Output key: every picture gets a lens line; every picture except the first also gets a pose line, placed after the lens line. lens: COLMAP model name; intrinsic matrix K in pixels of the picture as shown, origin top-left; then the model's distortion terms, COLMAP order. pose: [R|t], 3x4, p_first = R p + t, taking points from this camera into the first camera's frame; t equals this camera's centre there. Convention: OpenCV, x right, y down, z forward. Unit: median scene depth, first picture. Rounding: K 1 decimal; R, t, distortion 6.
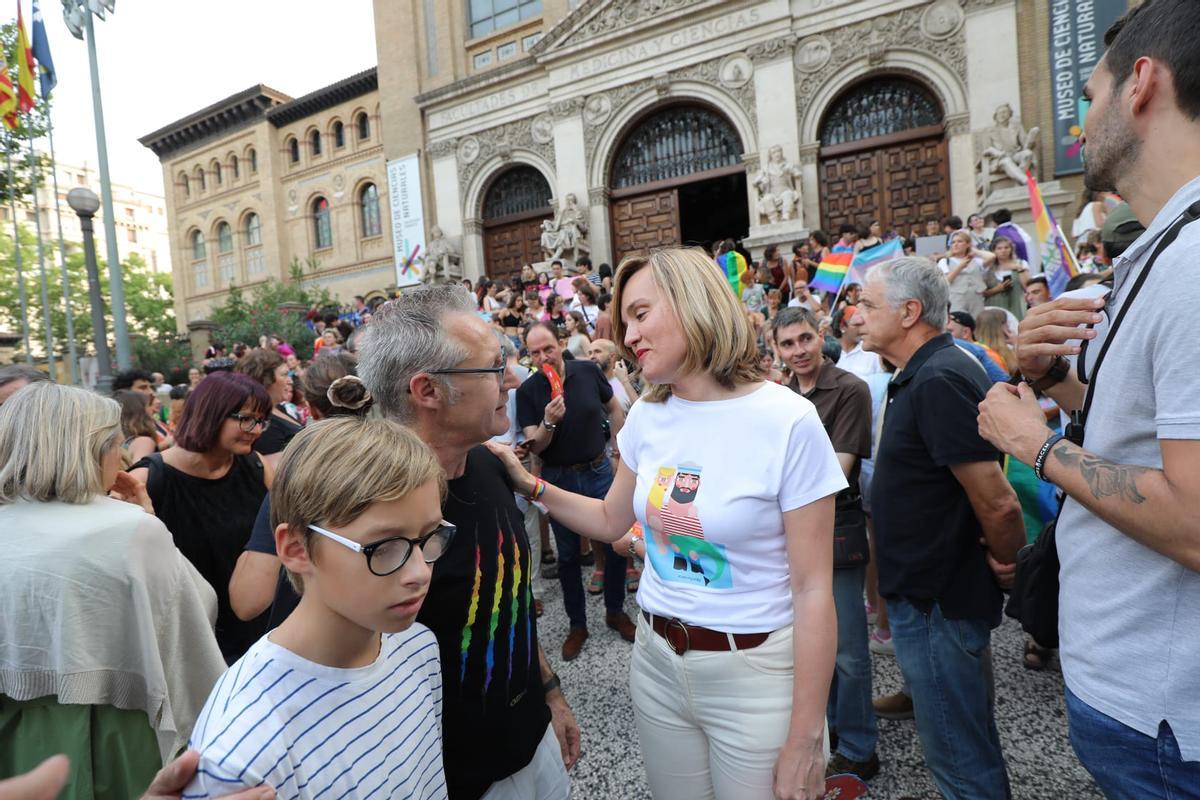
lens RADIAL K [[538.9, 0, 614.1], [0, 538.9, 401.3], [0, 0, 1]] dist [-0.037027, 0.008297]
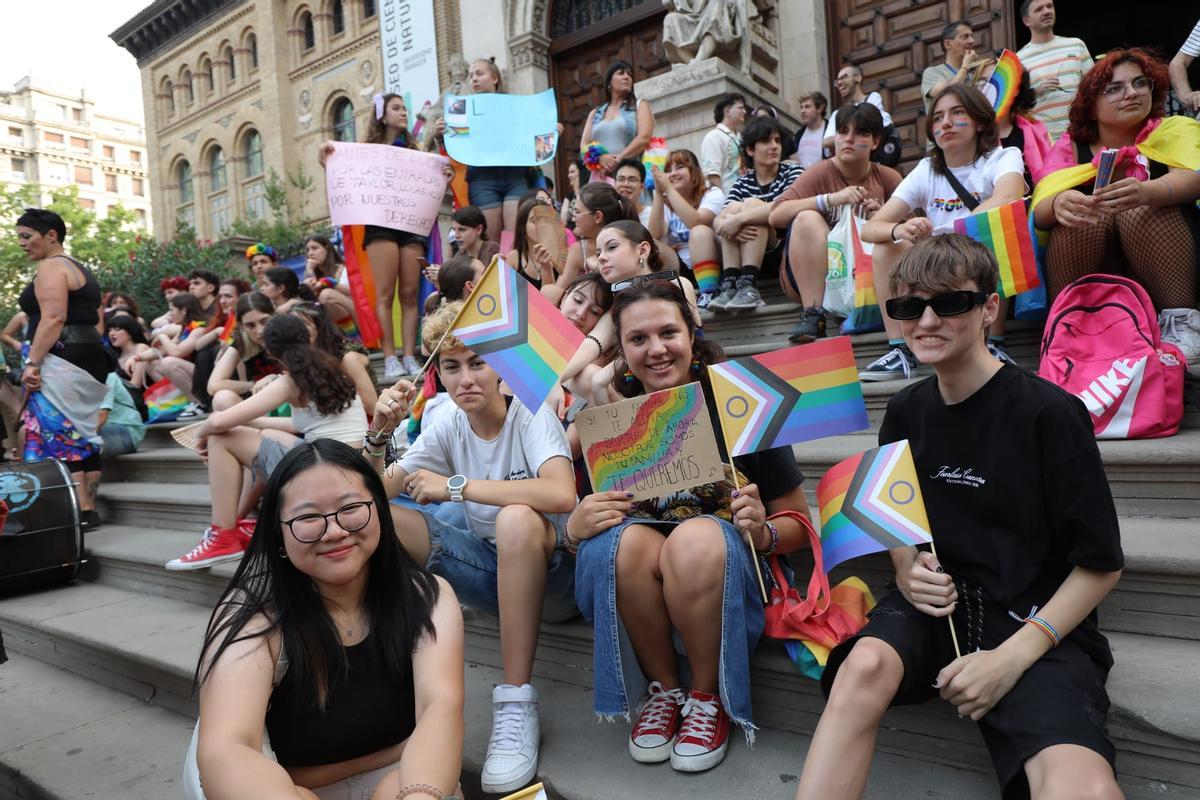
lens RADIAL K [[787.0, 0, 603.8], [0, 787.0, 398.9], [0, 0, 1]] dist [-0.003046, 0.000457]
pose [[0.973516, 0.011411, -0.228333, -0.012586], [-0.016448, 0.999661, -0.020168, 0.001346], [0.228026, 0.023389, 0.973374, 0.136100]]
